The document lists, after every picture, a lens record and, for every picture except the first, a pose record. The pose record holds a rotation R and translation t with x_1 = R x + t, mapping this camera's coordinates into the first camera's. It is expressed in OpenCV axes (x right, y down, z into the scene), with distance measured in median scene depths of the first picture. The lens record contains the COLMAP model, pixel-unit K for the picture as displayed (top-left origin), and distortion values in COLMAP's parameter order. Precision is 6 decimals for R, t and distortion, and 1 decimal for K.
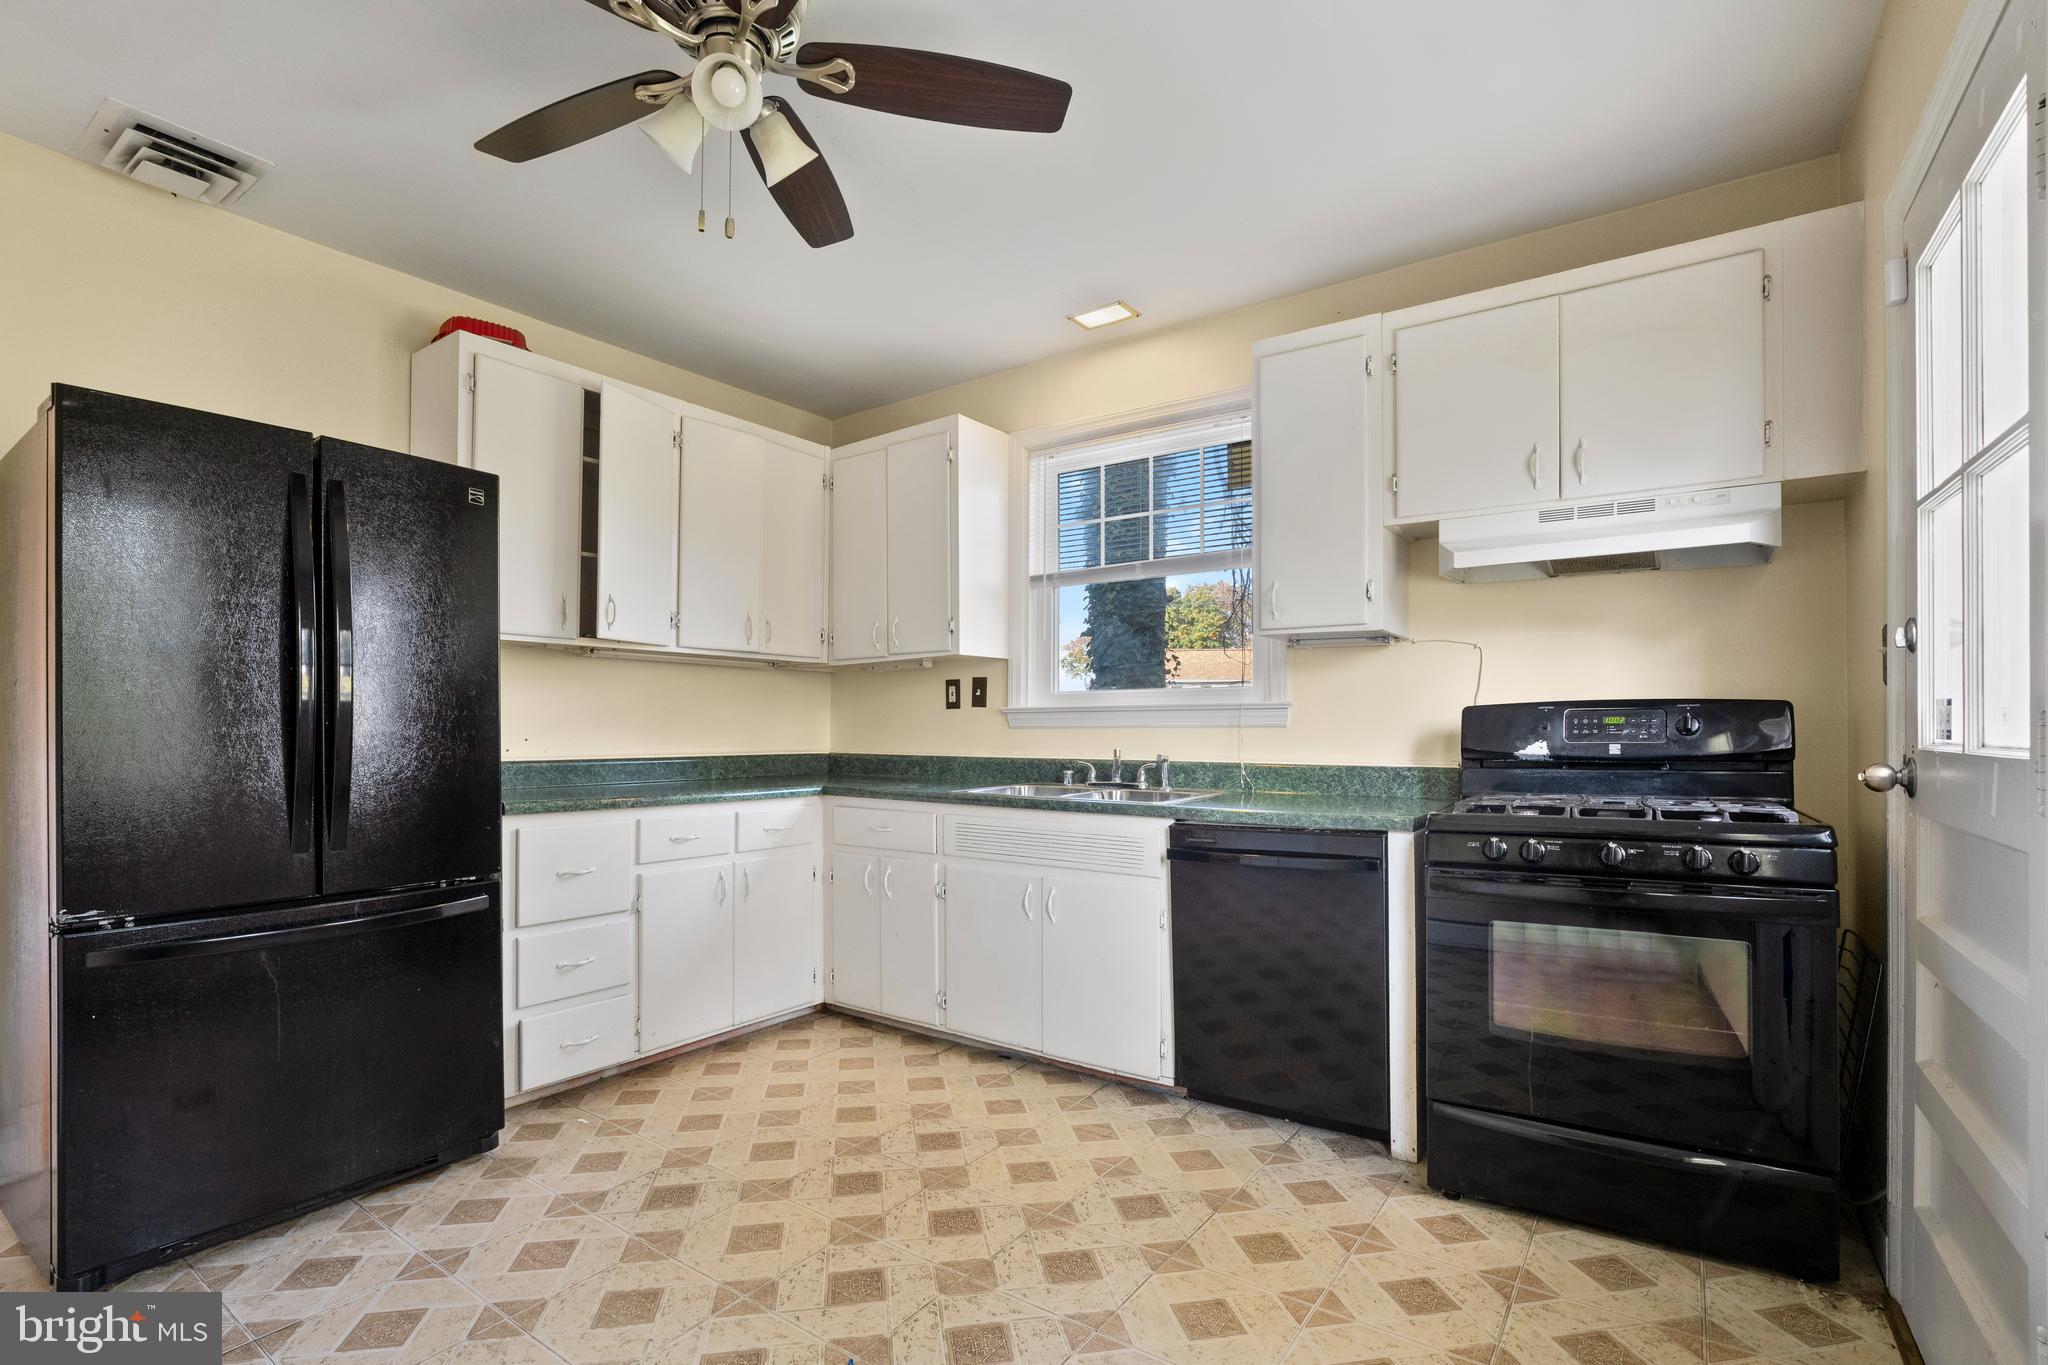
lens RADIAL K [[942.4, 0, 1031.0], [0, 942.4, 736.0], [0, 0, 1]] dist [-0.039430, 0.000105]
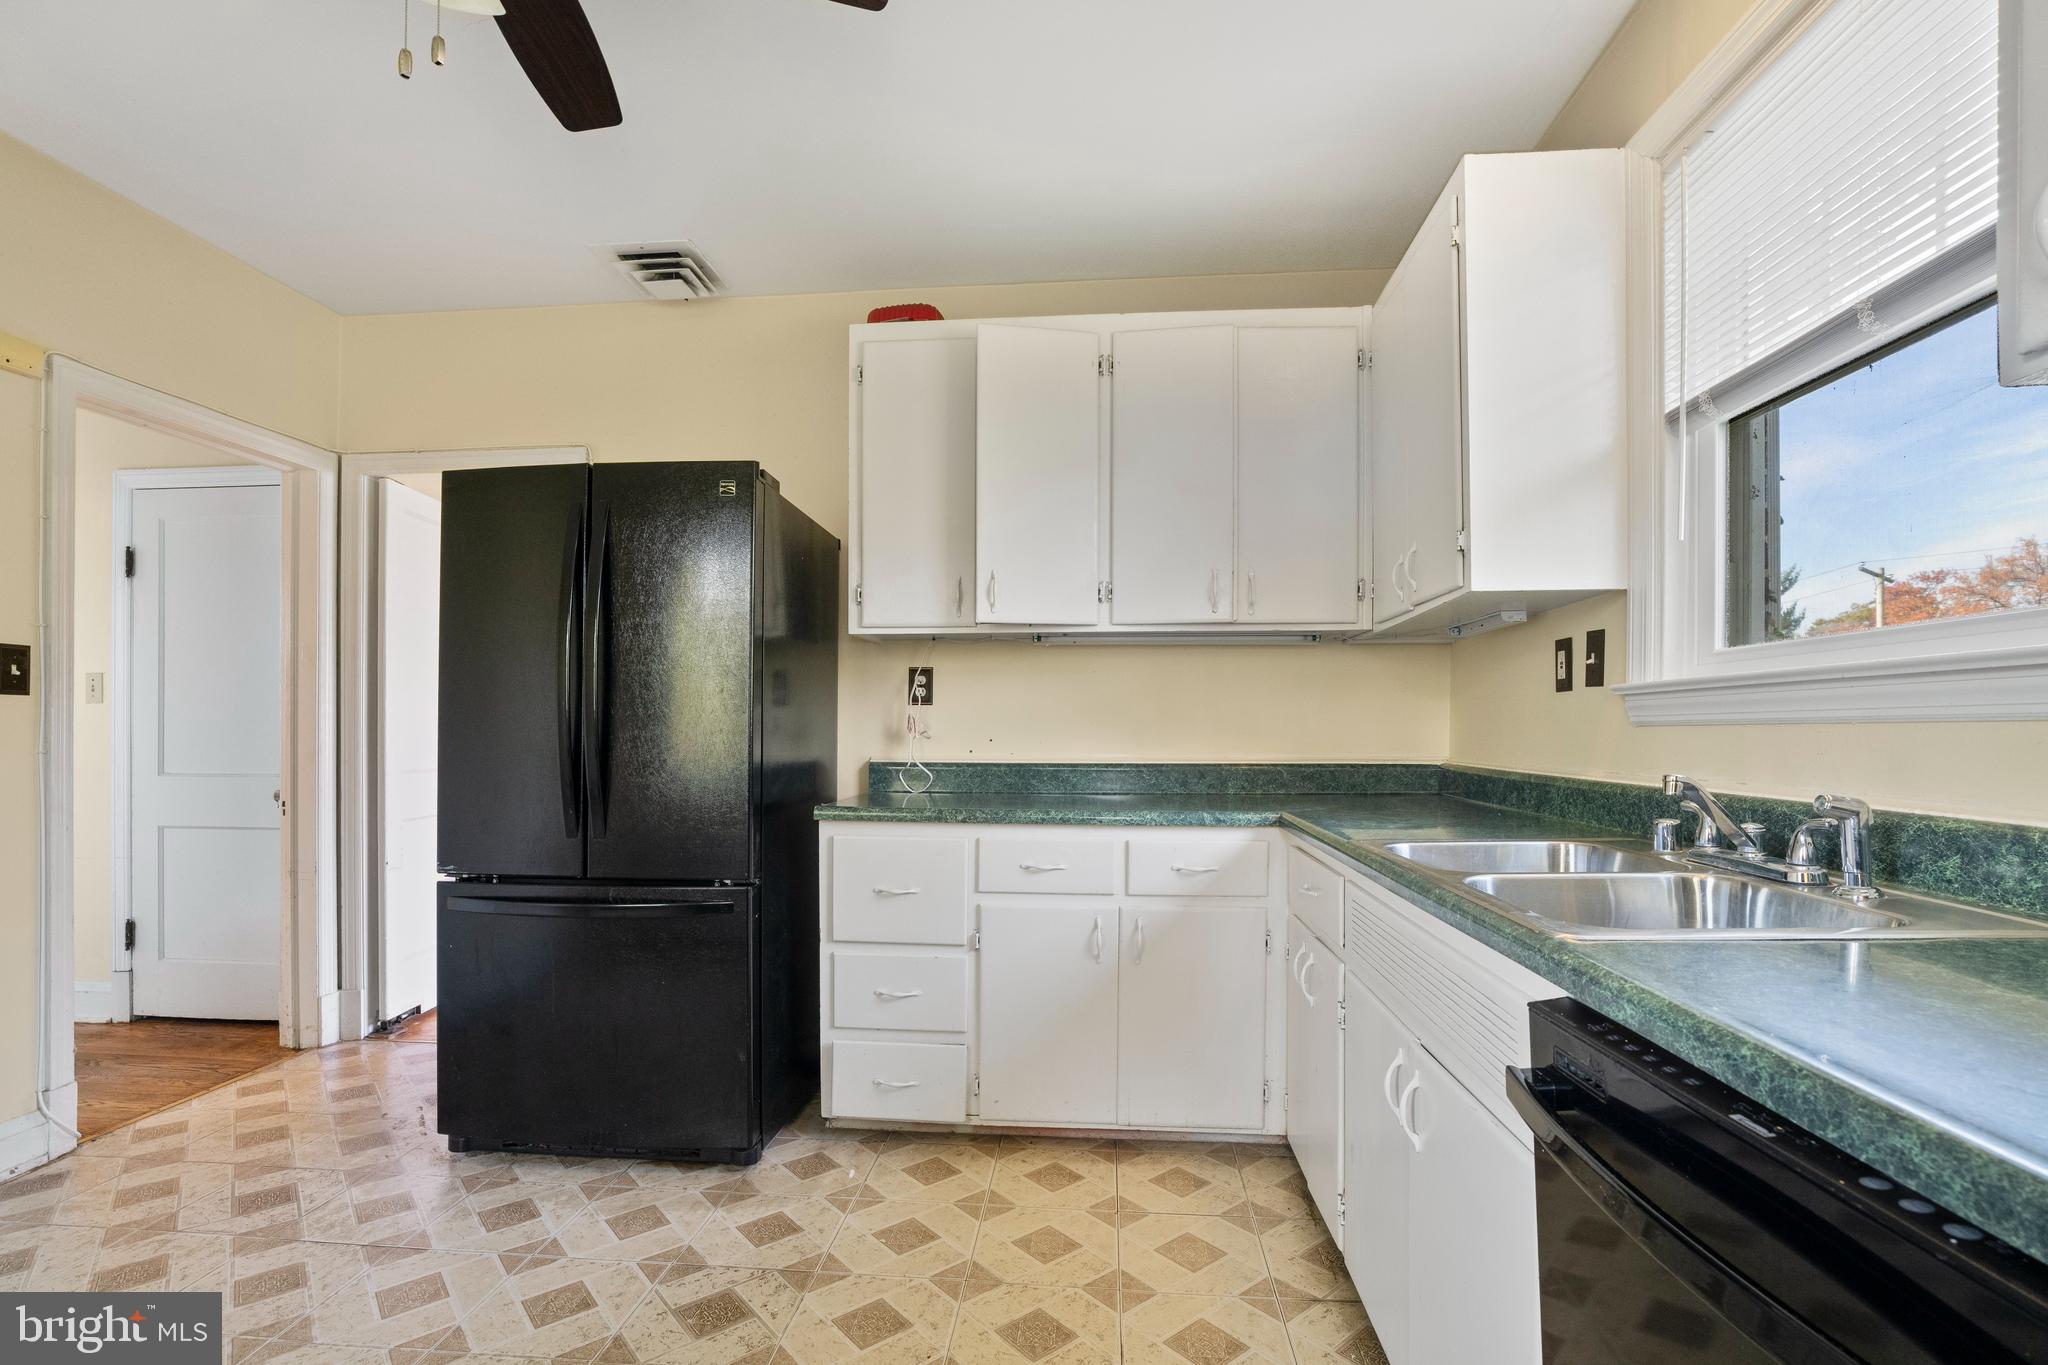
lens RADIAL K [[942.4, 0, 1031.0], [0, 942.4, 736.0], [0, 0, 1]] dist [-0.039430, 0.000105]
pose [[0.495567, 0.005372, -0.868553, 0.313055], [-0.003112, 0.999985, 0.004409, -0.005079], [0.868564, 0.000518, 0.495576, 0.598199]]
